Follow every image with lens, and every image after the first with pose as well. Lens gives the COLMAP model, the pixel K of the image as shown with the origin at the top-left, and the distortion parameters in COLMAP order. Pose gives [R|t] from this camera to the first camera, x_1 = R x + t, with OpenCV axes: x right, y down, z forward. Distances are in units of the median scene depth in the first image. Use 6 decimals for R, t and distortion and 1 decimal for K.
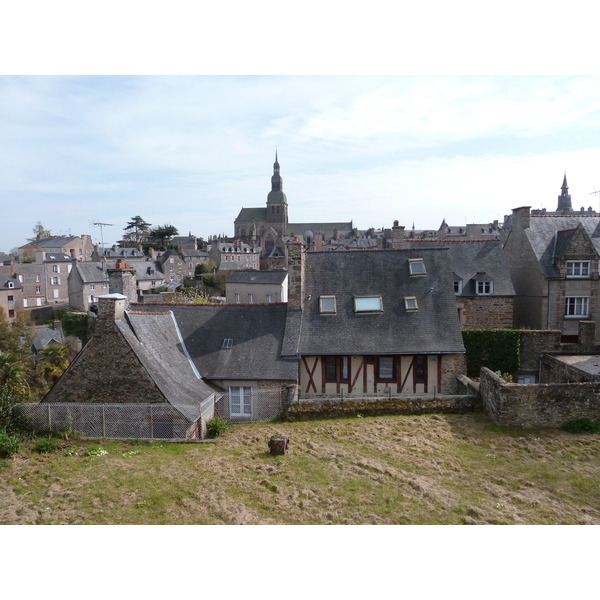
lens RADIAL K [[452.6, 0, 299.6], [0, 452.6, 299.0], [0, 0, 1]] dist [-0.034861, 0.006711]
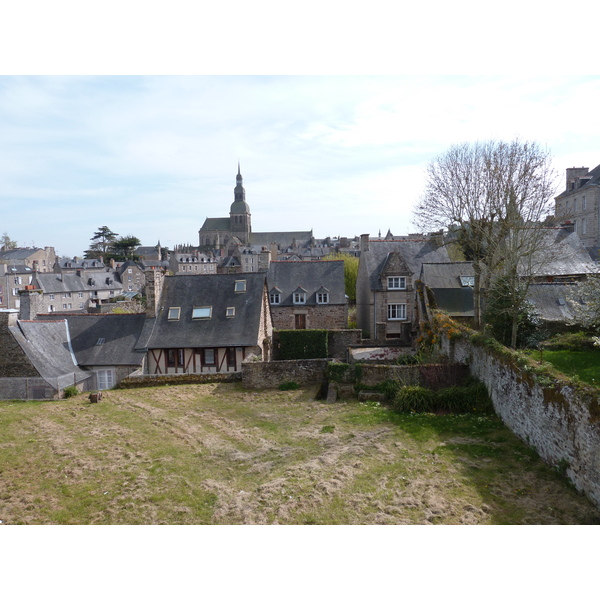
lens RADIAL K [[452.6, 0, 300.5], [0, 452.6, 299.6], [0, 0, 1]] dist [-0.034861, 0.006711]
pose [[0.998850, -0.013187, 0.046098, 0.278801], [0.013664, 0.999856, -0.010050, -0.008629], [-0.045958, 0.010668, 0.998886, -0.313537]]
